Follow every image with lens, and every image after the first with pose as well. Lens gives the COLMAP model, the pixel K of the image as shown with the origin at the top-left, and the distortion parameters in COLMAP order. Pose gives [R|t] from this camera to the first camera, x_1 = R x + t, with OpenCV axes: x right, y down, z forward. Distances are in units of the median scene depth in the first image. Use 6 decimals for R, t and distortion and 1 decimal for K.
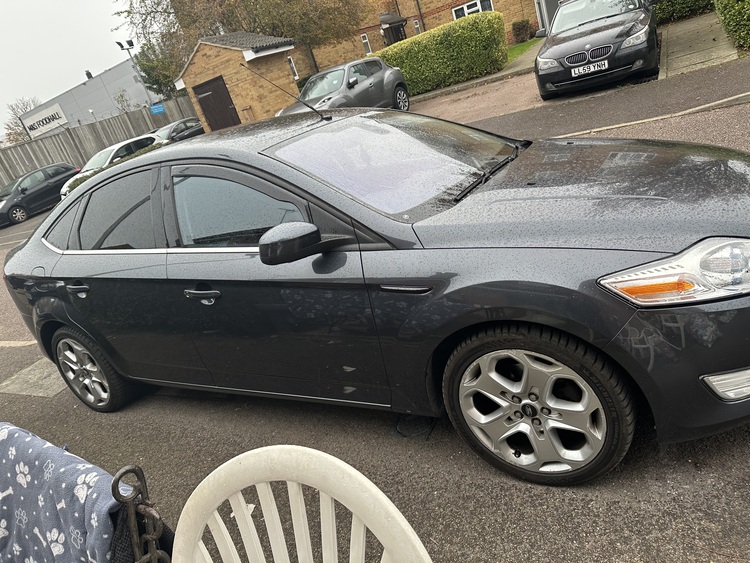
lens RADIAL K [[530.8, 0, 376.1], [0, 530.8, 280.7], [0, 0, 1]] dist [0.019145, -0.019384]
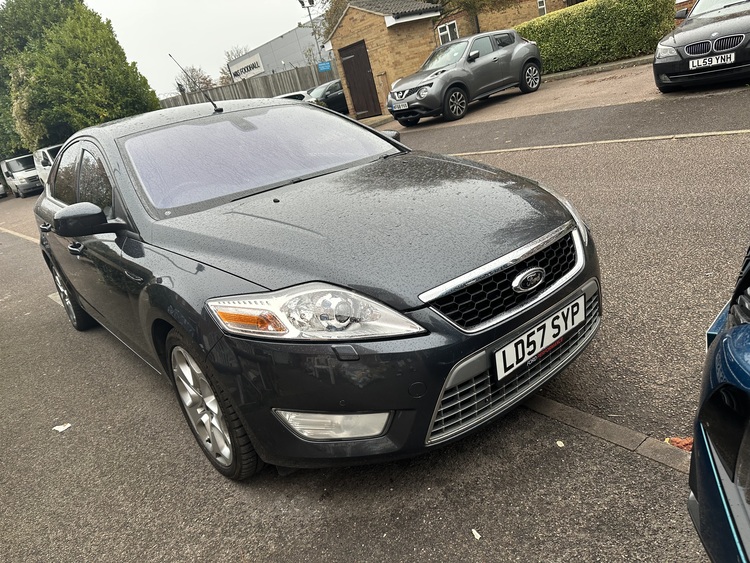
lens RADIAL K [[530.8, 0, 377.6], [0, 530.8, 282.1], [0, 0, 1]] dist [0.019145, -0.019384]
pose [[0.937905, 0.187830, -0.291639, 0.135283], [-0.168085, 0.981509, 0.091585, -0.025293], [0.303449, -0.036878, 0.952134, 0.008952]]
